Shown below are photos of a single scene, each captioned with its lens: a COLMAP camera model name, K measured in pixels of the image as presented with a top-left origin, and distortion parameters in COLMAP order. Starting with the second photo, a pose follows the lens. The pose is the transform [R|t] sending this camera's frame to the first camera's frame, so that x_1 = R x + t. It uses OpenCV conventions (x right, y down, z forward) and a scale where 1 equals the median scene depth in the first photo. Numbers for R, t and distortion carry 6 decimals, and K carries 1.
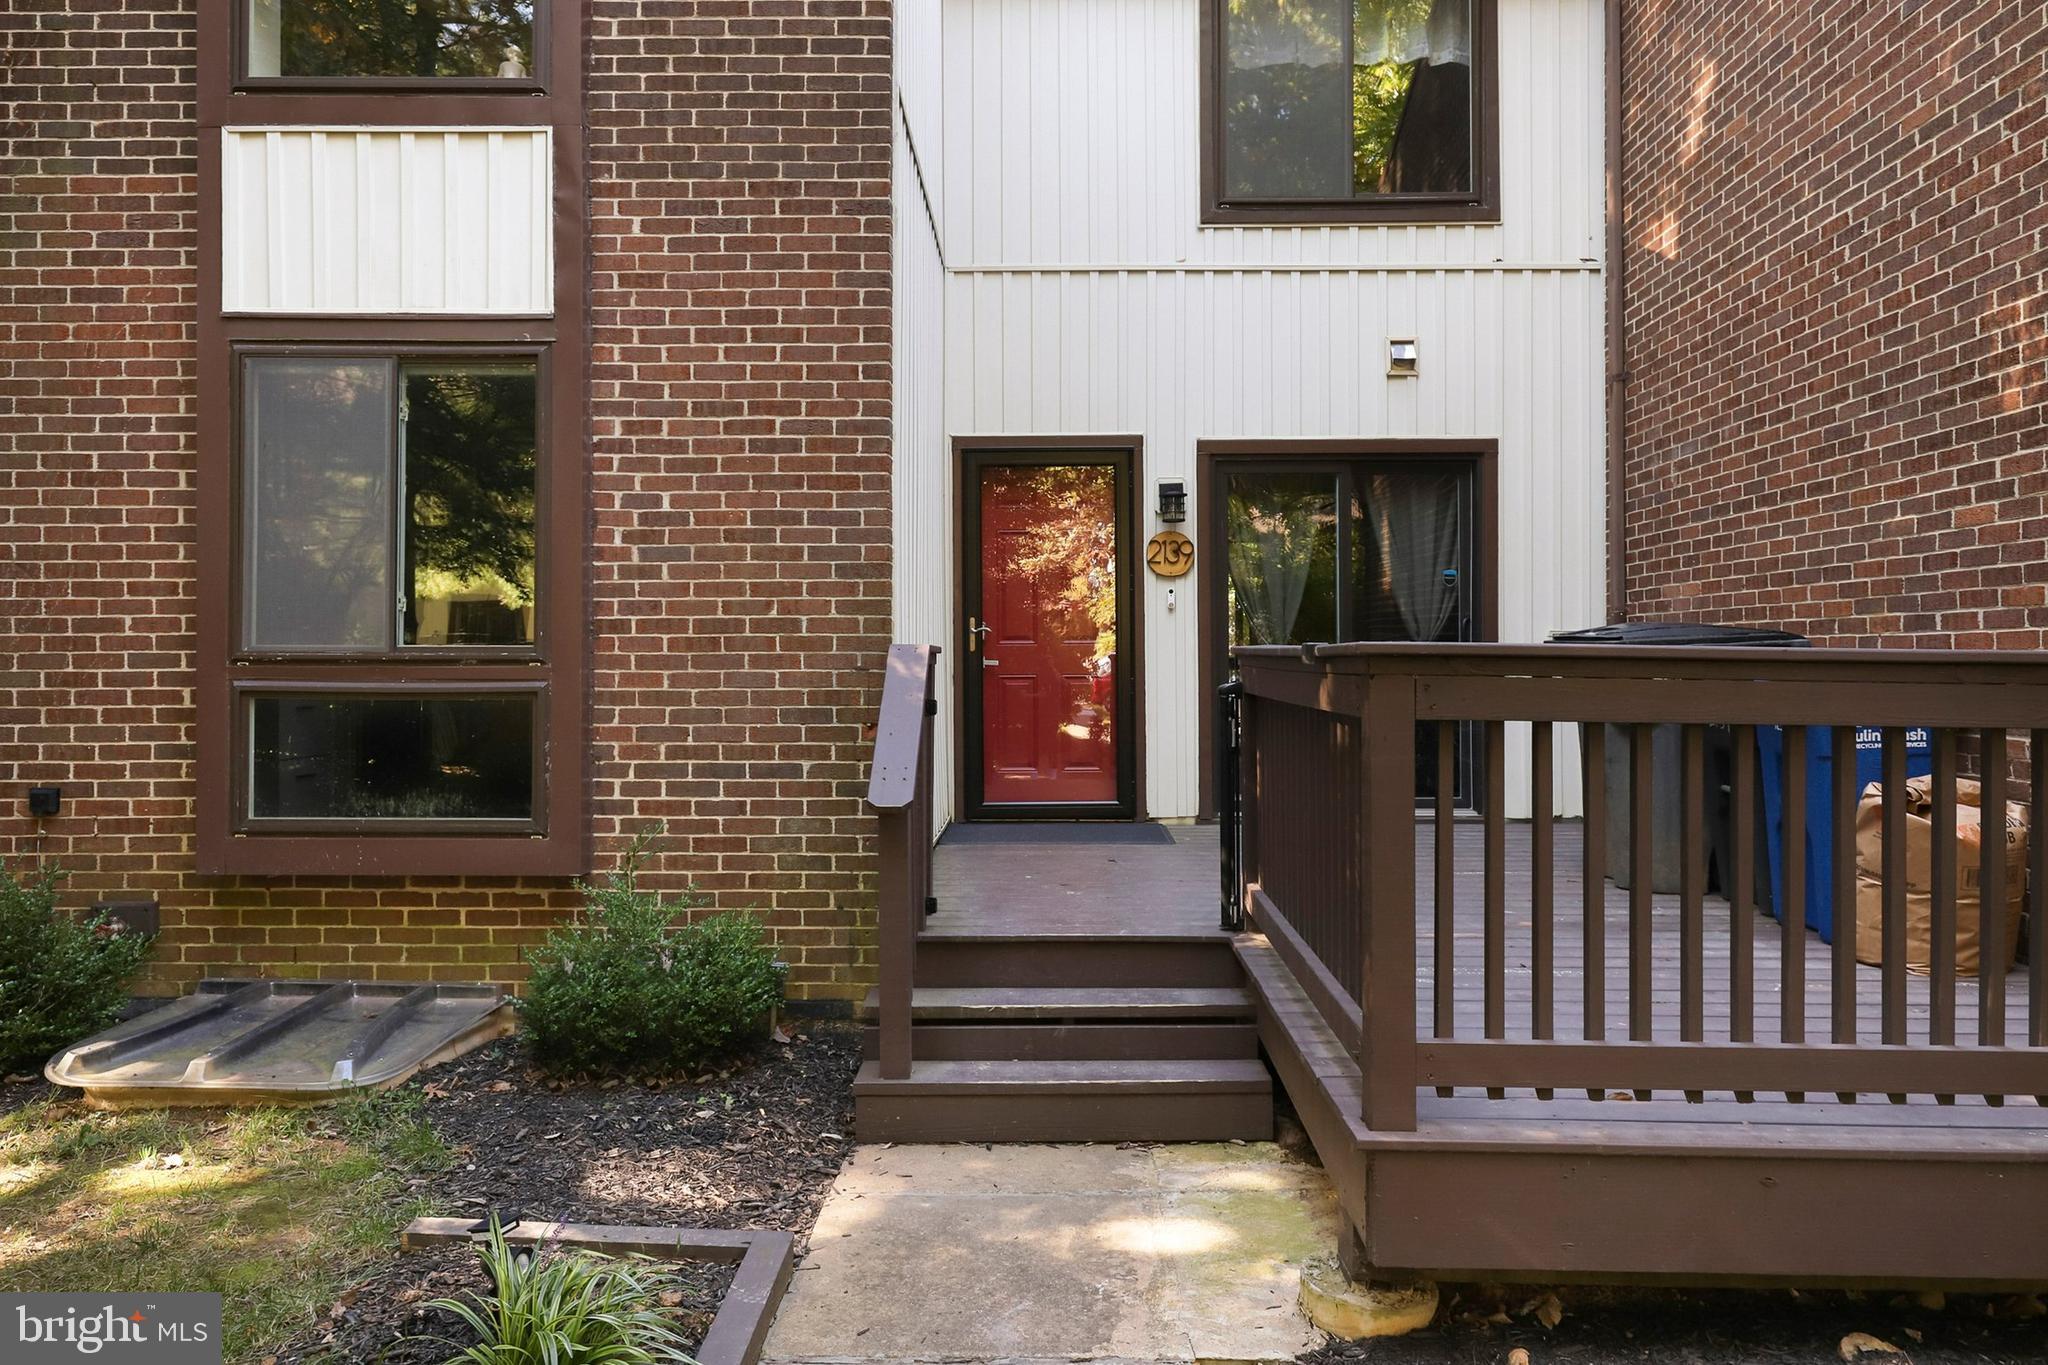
lens RADIAL K [[1427.1, 0, 1025.1], [0, 1427.1, 625.4], [0, 0, 1]] dist [0.000336, 0.007026]
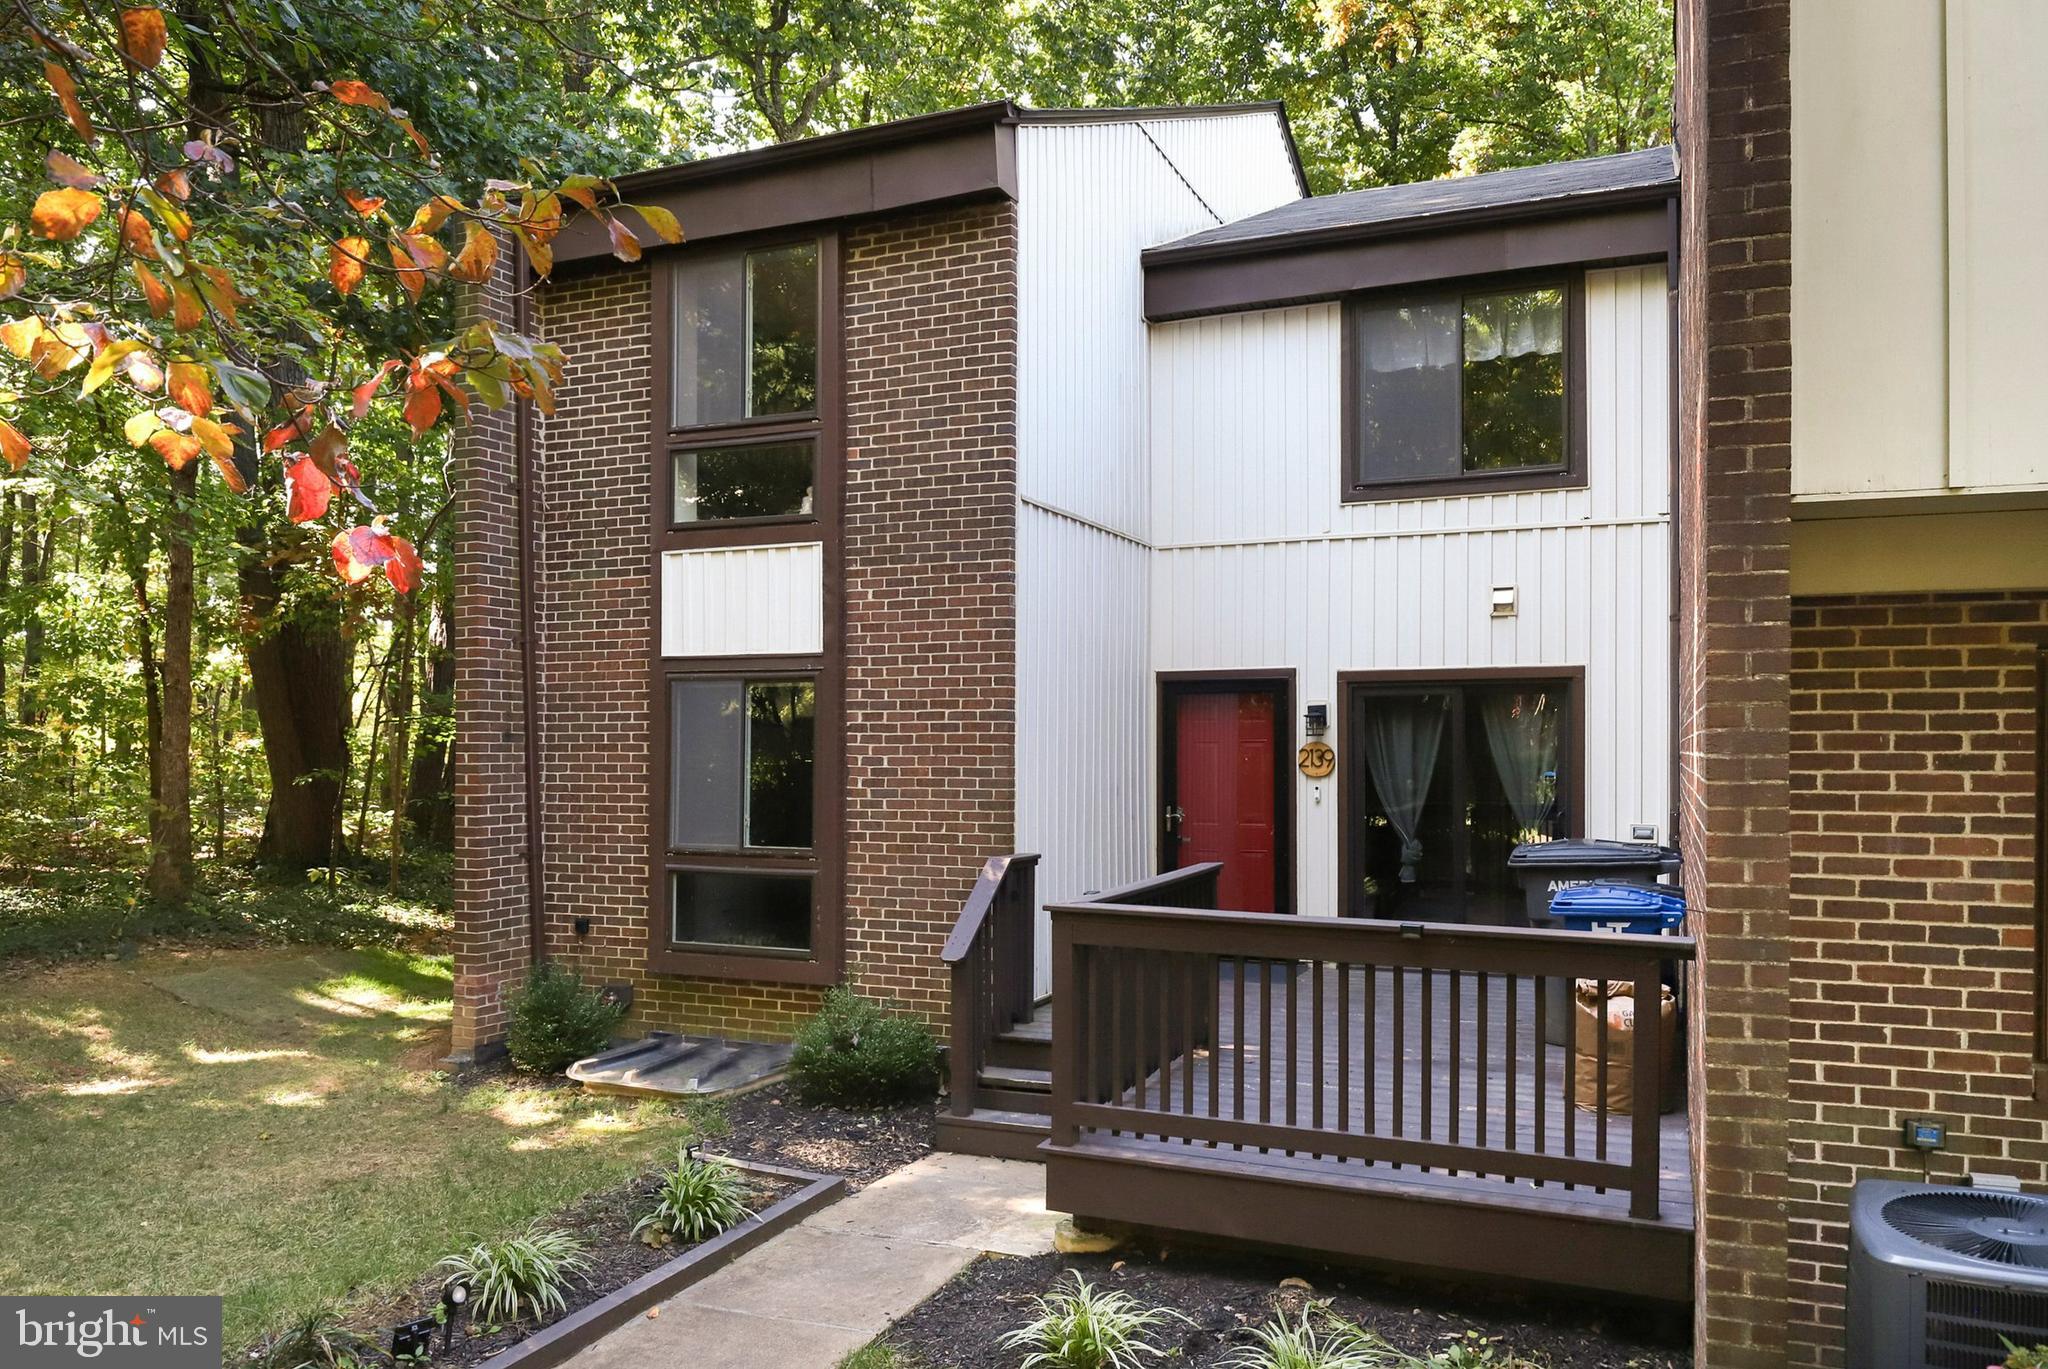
lens RADIAL K [[1455.8, 0, 1024.0], [0, 1455.8, 684.5], [0, 0, 1]] dist [-0.005269, 0.004176]
pose [[0.925480, -0.017745, -0.378382, 0.539332], [0.009887, 0.999693, -0.022698, -0.136525], [0.378668, 0.017265, 0.925371, -0.505458]]
